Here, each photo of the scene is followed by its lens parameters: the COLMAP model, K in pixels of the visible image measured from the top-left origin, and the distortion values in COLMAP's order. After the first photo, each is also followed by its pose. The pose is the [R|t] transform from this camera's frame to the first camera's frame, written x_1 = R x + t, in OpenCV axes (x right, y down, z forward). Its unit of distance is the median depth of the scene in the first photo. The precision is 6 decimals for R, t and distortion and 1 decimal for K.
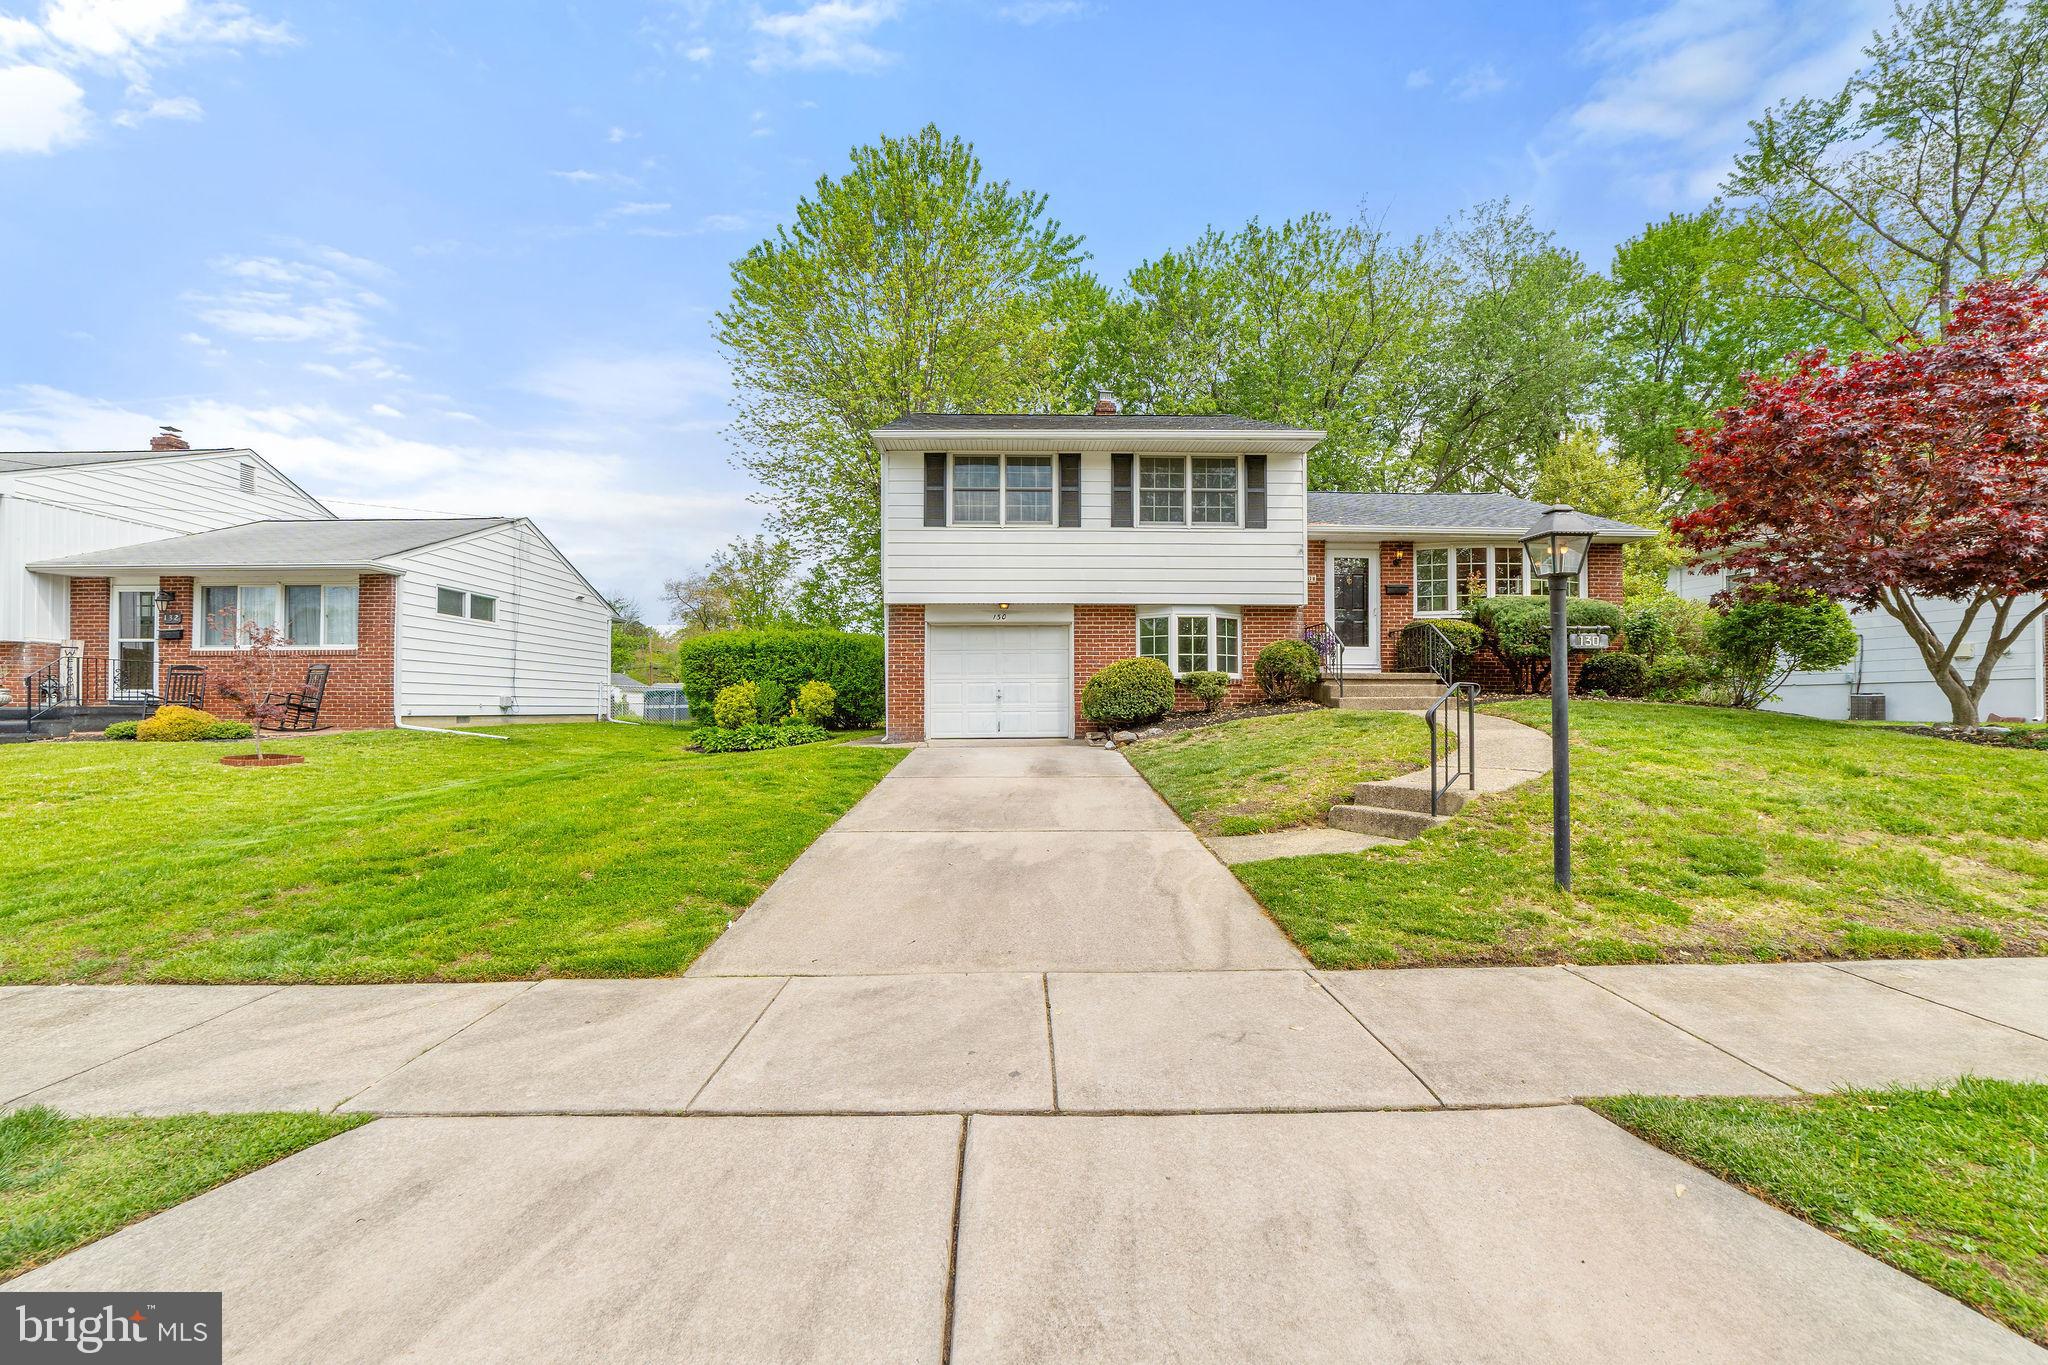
lens RADIAL K [[818.0, 0, 1041.5], [0, 818.0, 703.1], [0, 0, 1]] dist [-0.018642, 0.005305]
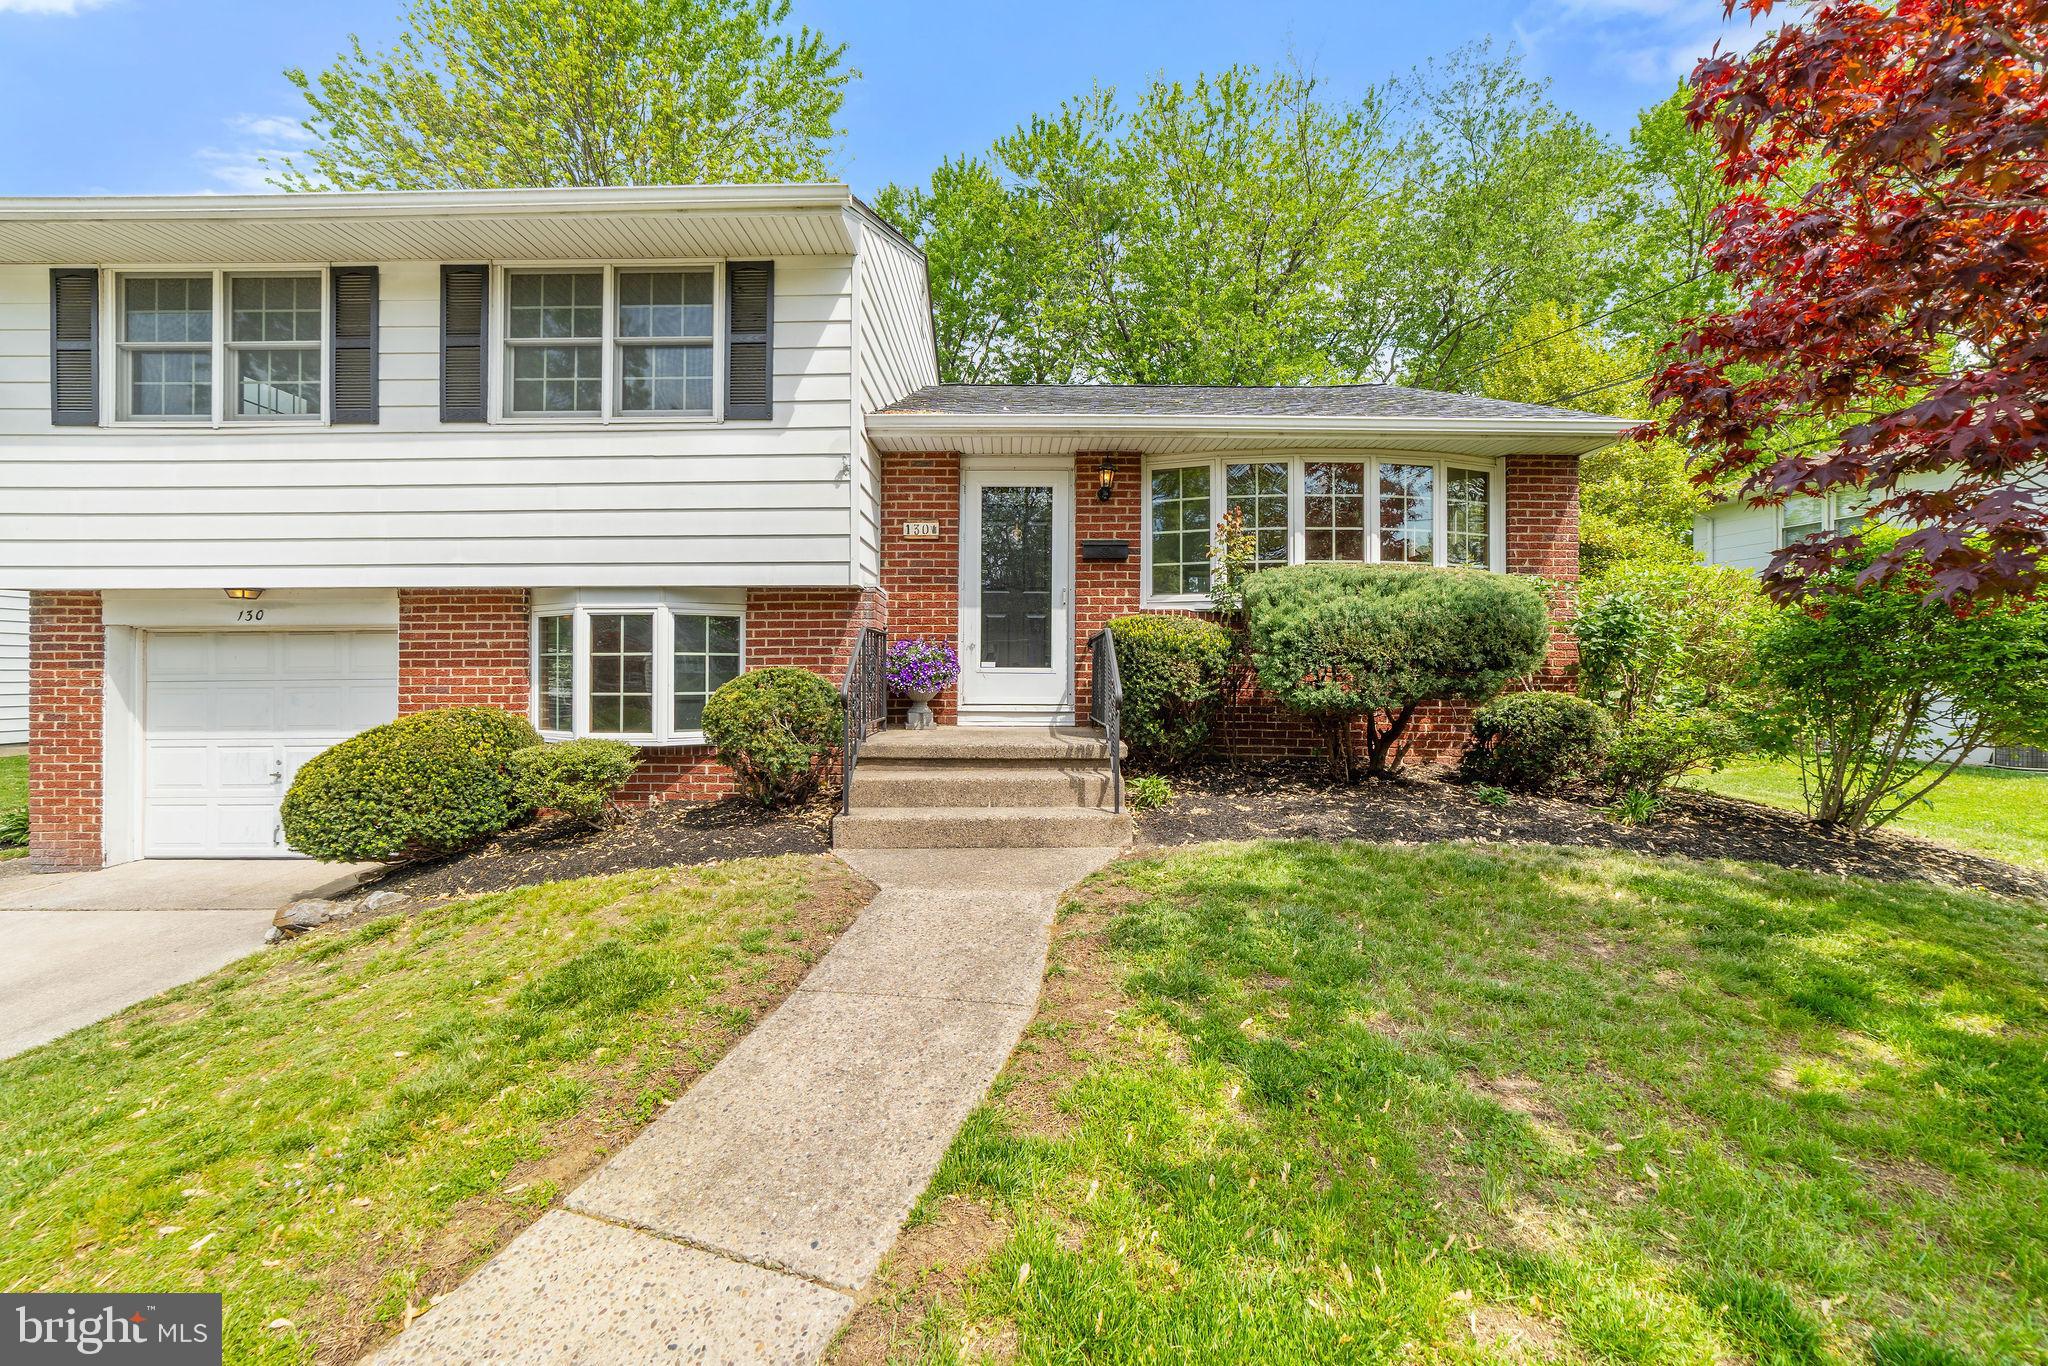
lens RADIAL K [[818.0, 0, 1039.7], [0, 818.0, 678.5], [0, 0, 1]] dist [-0.018642, 0.005305]
pose [[0.999583, 0.000014, -0.028893, 0.432527], [0.000549, 0.999810, 0.019493, -0.076527], [0.028887, -0.019501, 0.999392, 0.532843]]
